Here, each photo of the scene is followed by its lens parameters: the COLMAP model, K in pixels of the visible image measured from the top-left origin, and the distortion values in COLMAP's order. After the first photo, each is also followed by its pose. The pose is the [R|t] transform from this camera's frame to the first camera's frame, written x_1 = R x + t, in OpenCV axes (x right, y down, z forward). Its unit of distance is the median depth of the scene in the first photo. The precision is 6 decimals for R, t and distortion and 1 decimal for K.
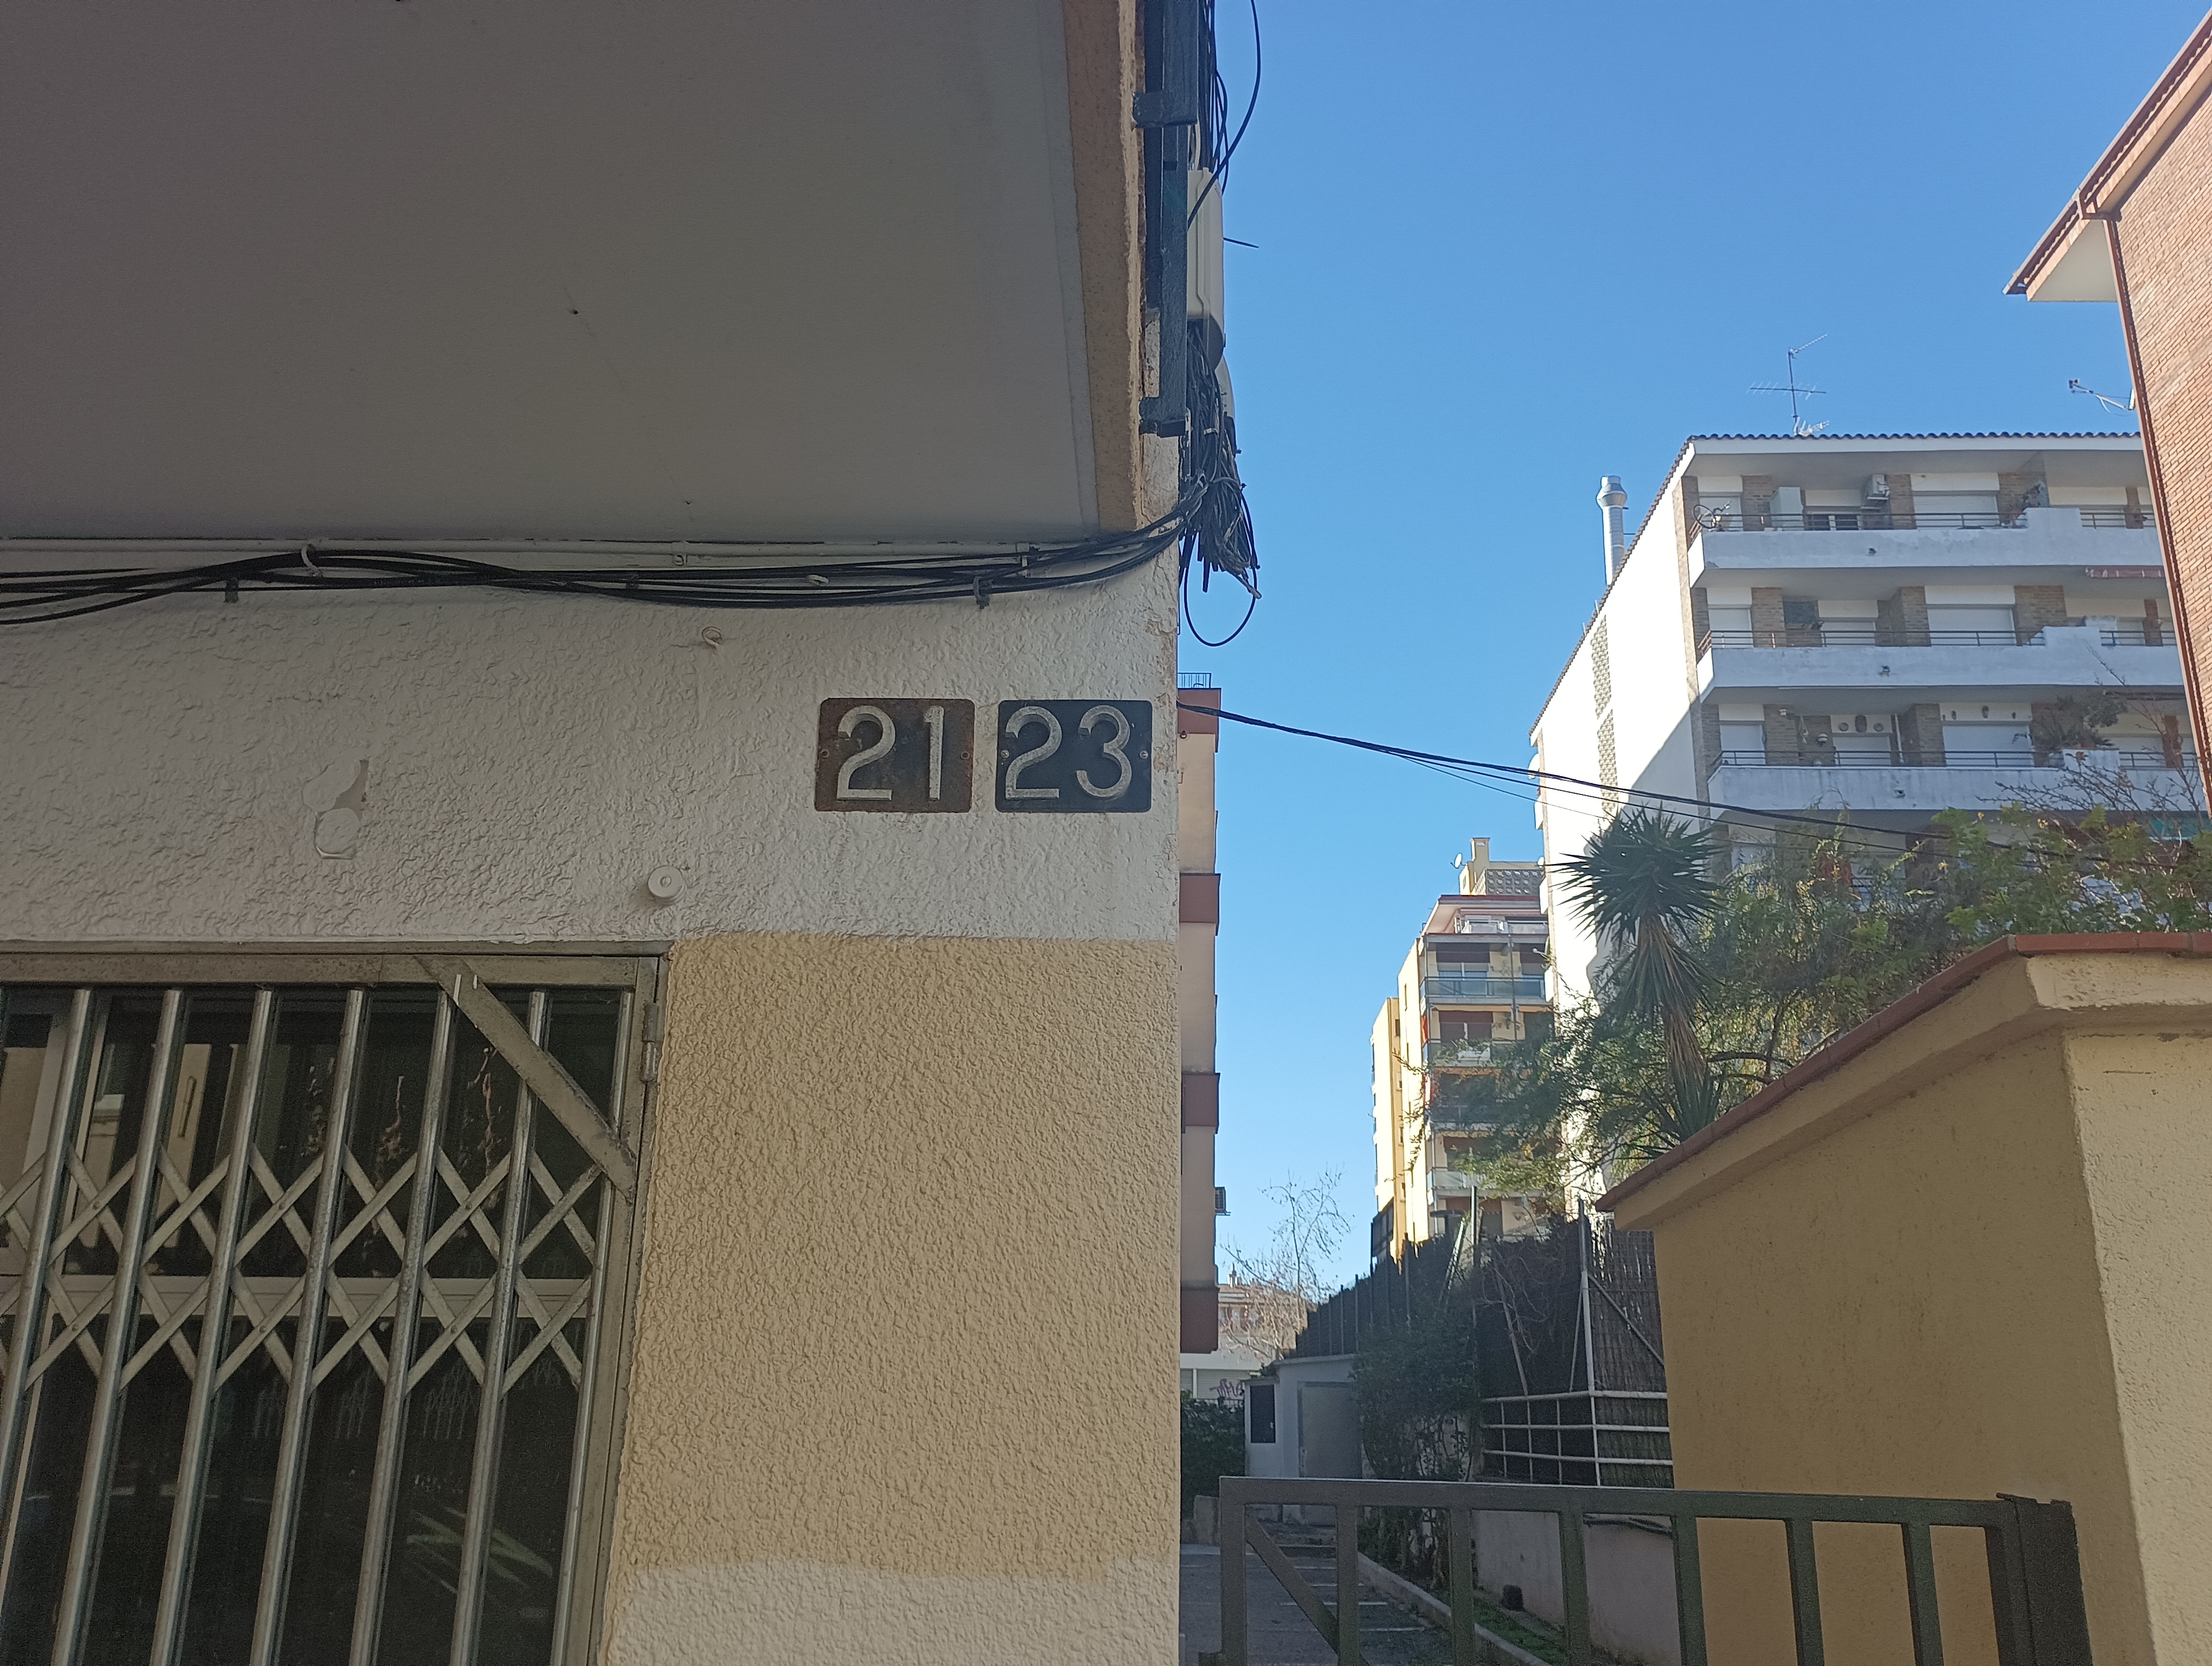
lens RADIAL K [[1857.2, 0, 1113.8], [0, 1857.2, 835.7], [0, 0, 1]] dist [0.069893, -0.087129]
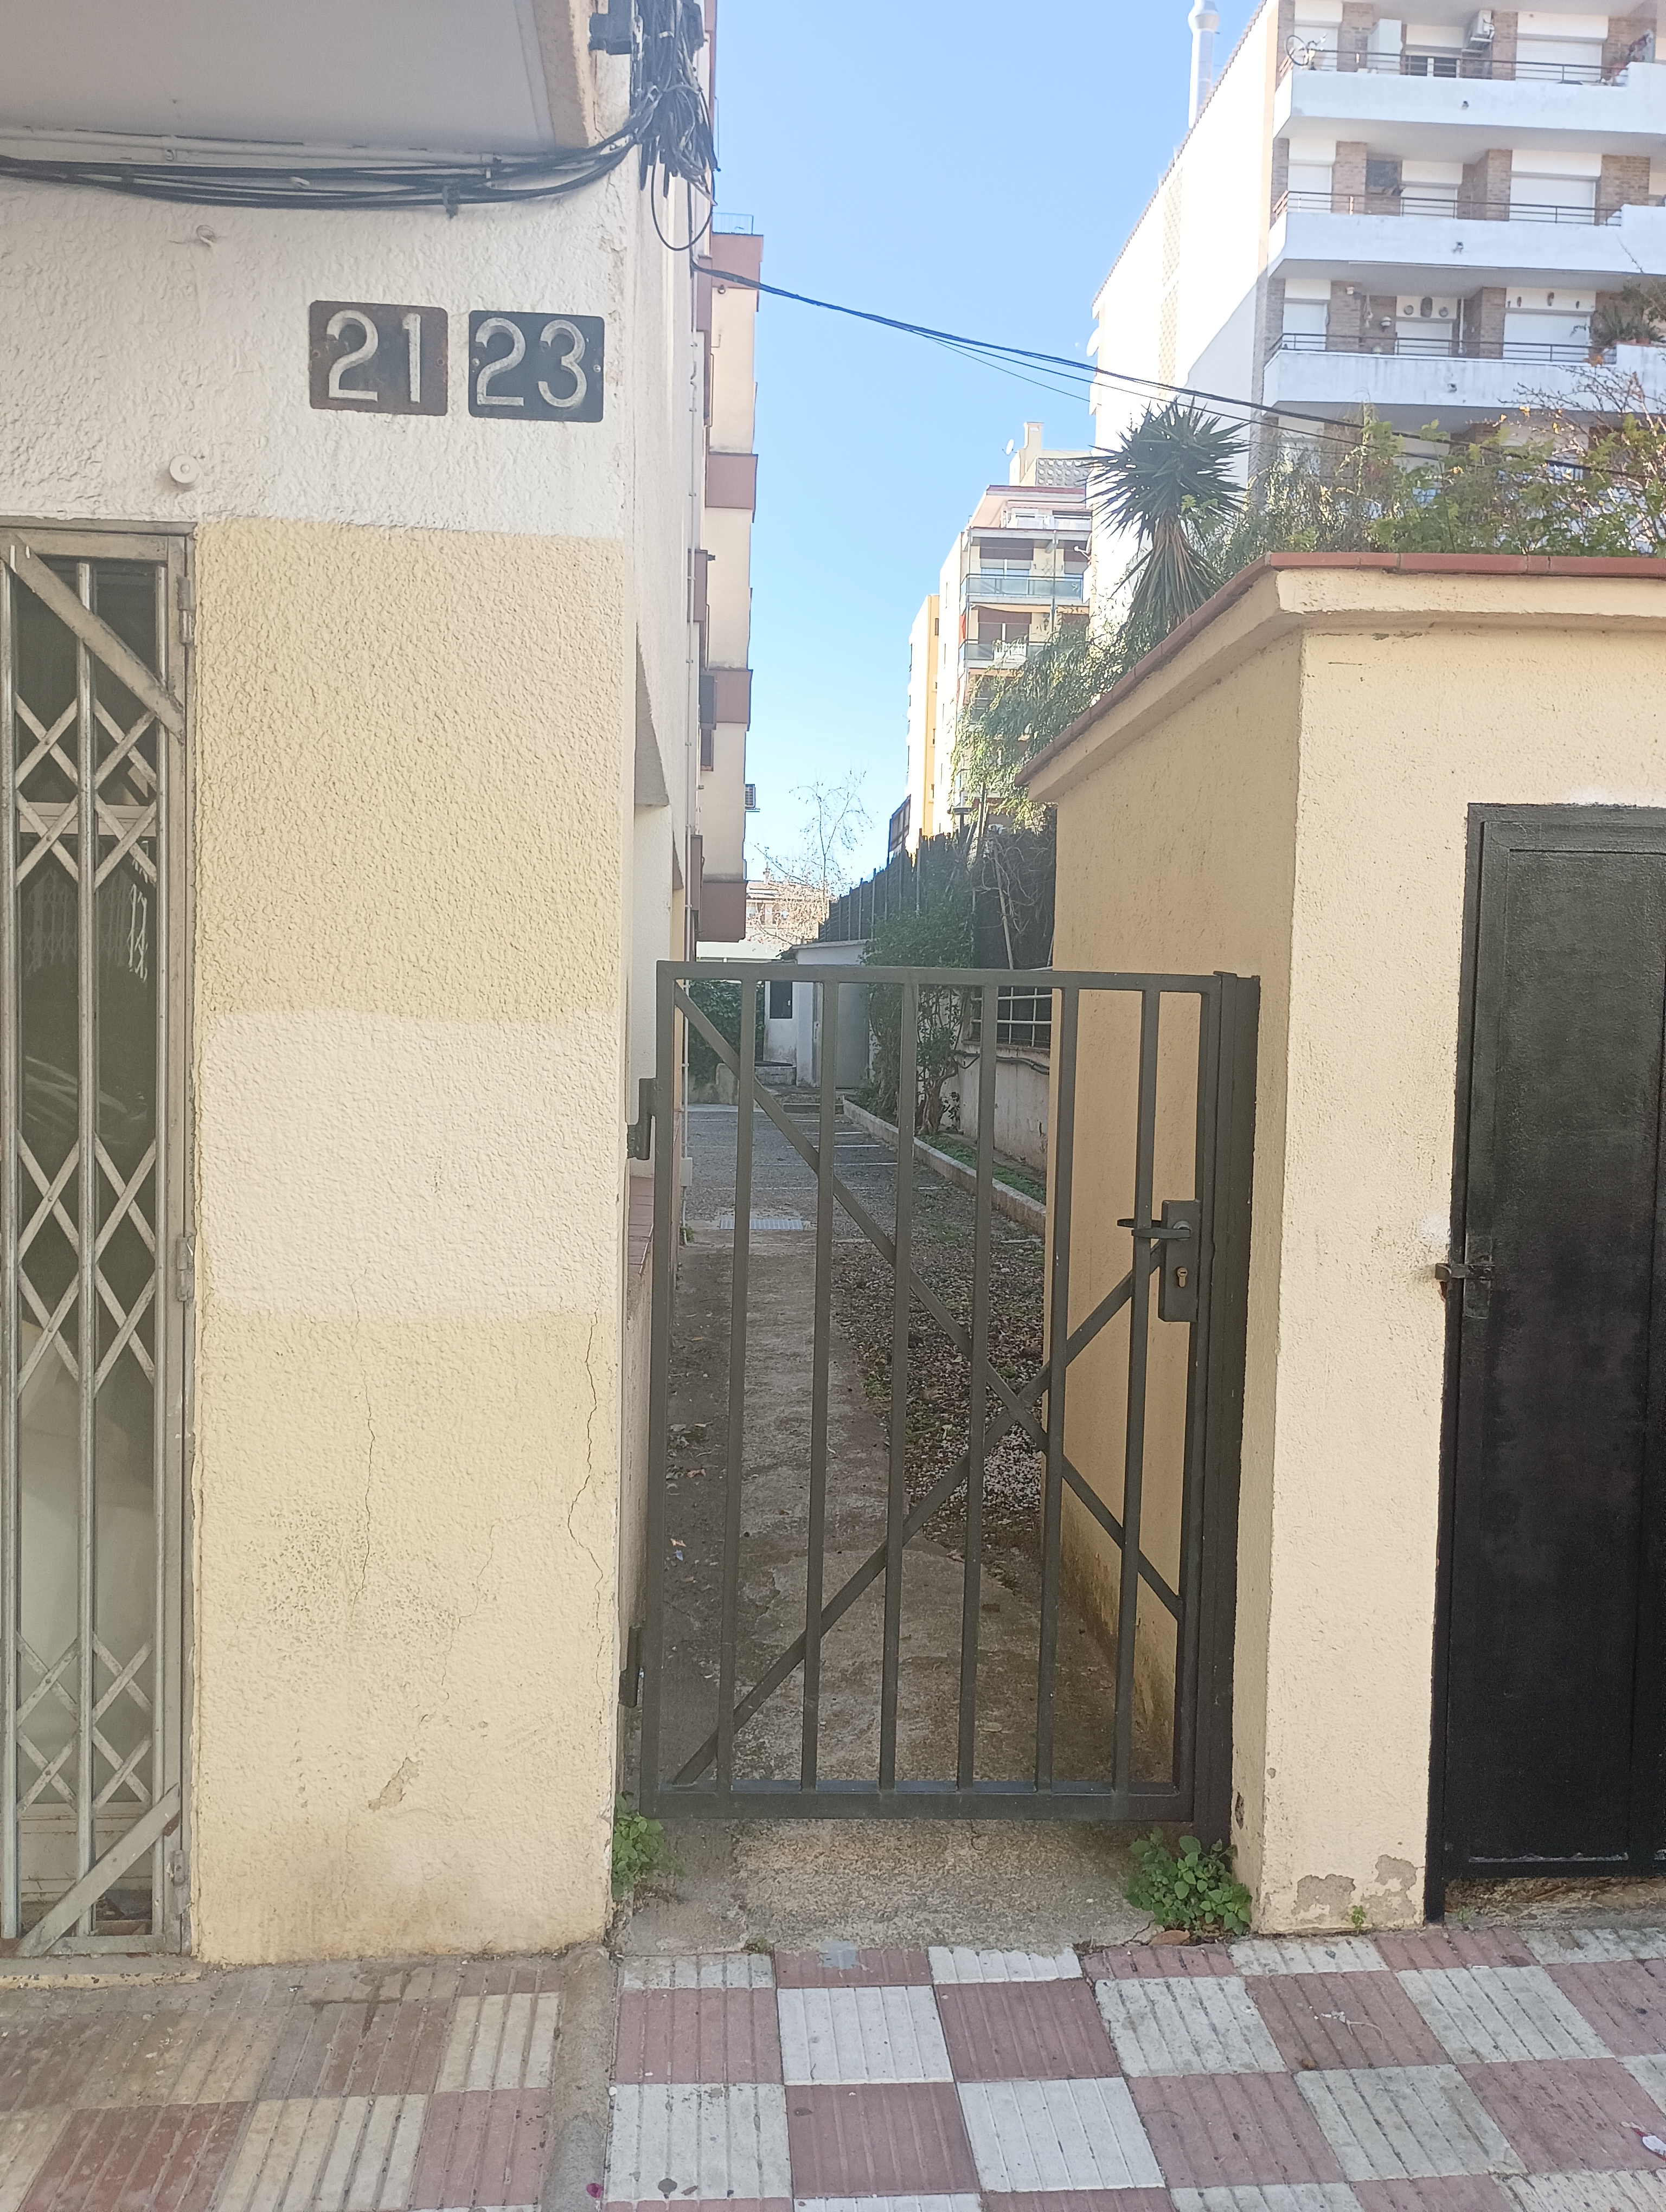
lens RADIAL K [[1857.2, 0, 825.5], [0, 1857.2, 1127.4], [0, 0, 1]] dist [0.069893, -0.087129]
pose [[0.995609, 0.001009, 0.093607, 0.048322], [-0.034552, 0.933300, 0.357432, -0.024260], [-0.087003, -0.359097, 0.929236, -0.270440]]
